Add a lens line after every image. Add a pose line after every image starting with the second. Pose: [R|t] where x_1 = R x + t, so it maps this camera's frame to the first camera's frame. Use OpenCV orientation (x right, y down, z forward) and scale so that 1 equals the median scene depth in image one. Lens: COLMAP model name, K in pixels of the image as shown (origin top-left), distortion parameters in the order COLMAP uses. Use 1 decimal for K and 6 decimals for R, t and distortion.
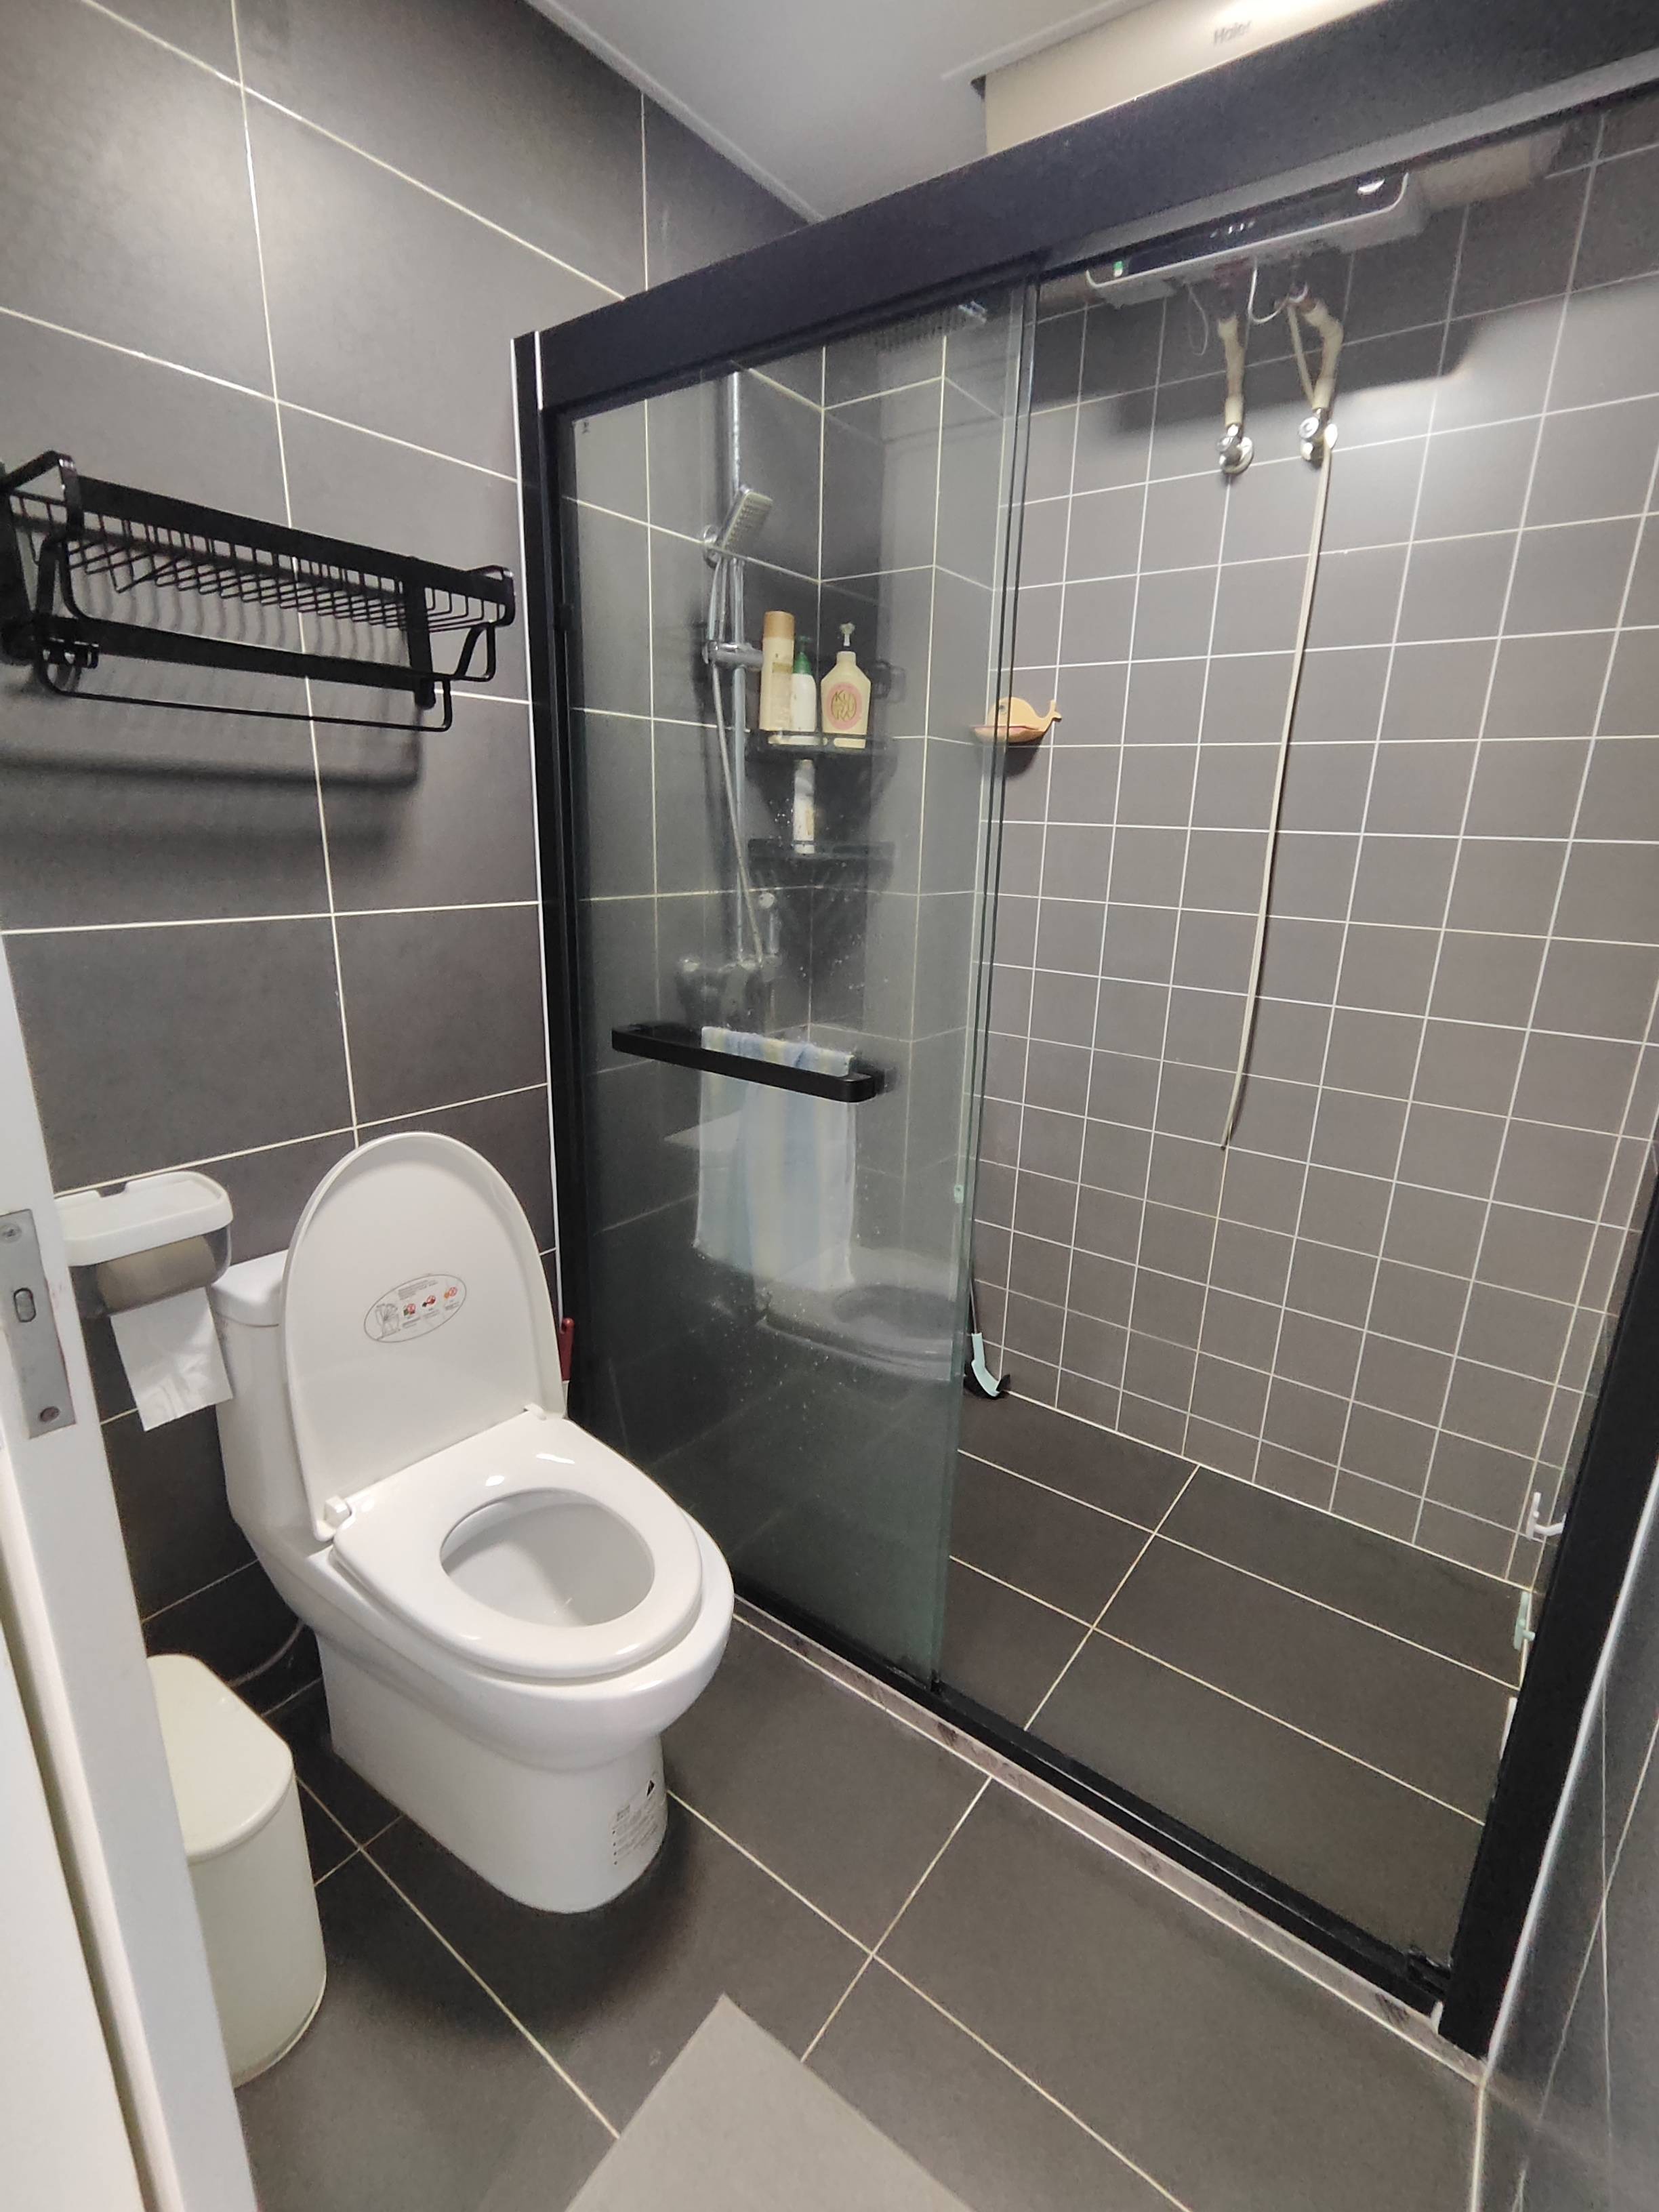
lens RADIAL K [[999.0, 0, 834.8], [0, 999.0, 1108.2], [0, 0, 1]] dist [-0.014570, 0.001547]
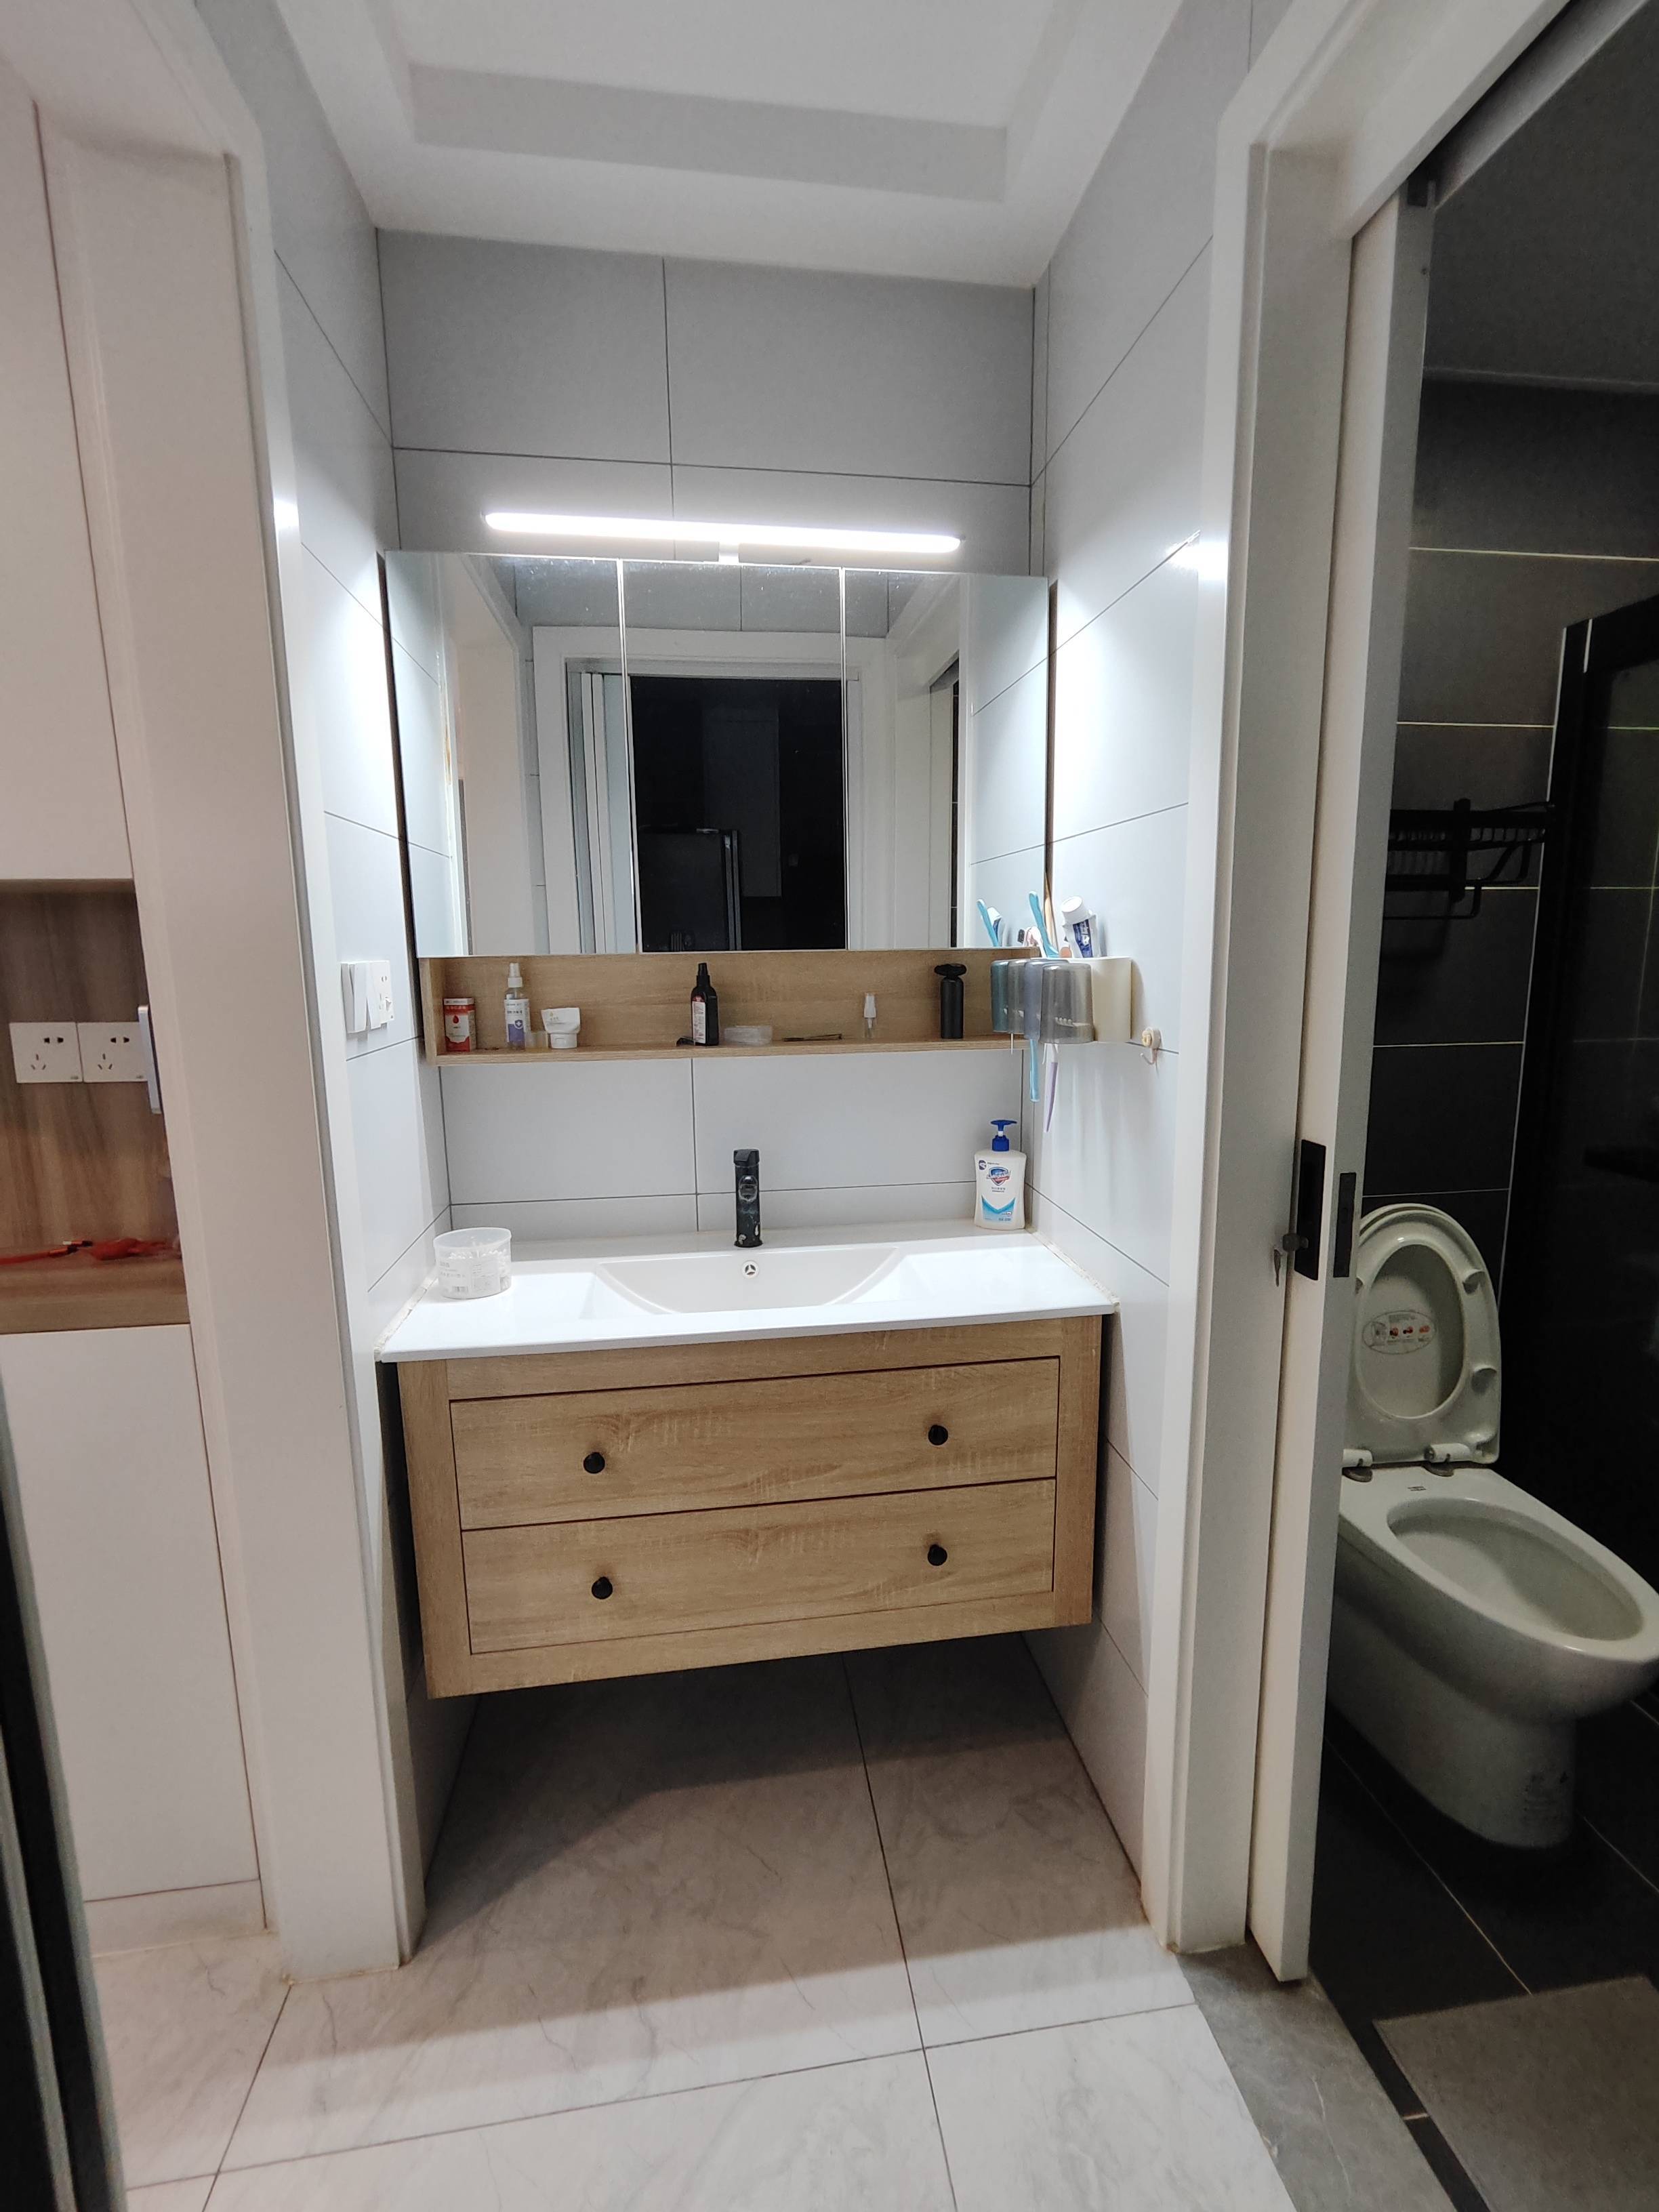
lens RADIAL K [[999.0, 0, 826.2], [0, 999.0, 1113.6], [0, 0, 1]] dist [-0.014570, 0.001547]
pose [[0.694465, 0.081173, -0.714933, -0.012735], [-0.159038, 0.986357, -0.042494, 0.084843], [0.701731, 0.143212, 0.697900, -0.542460]]
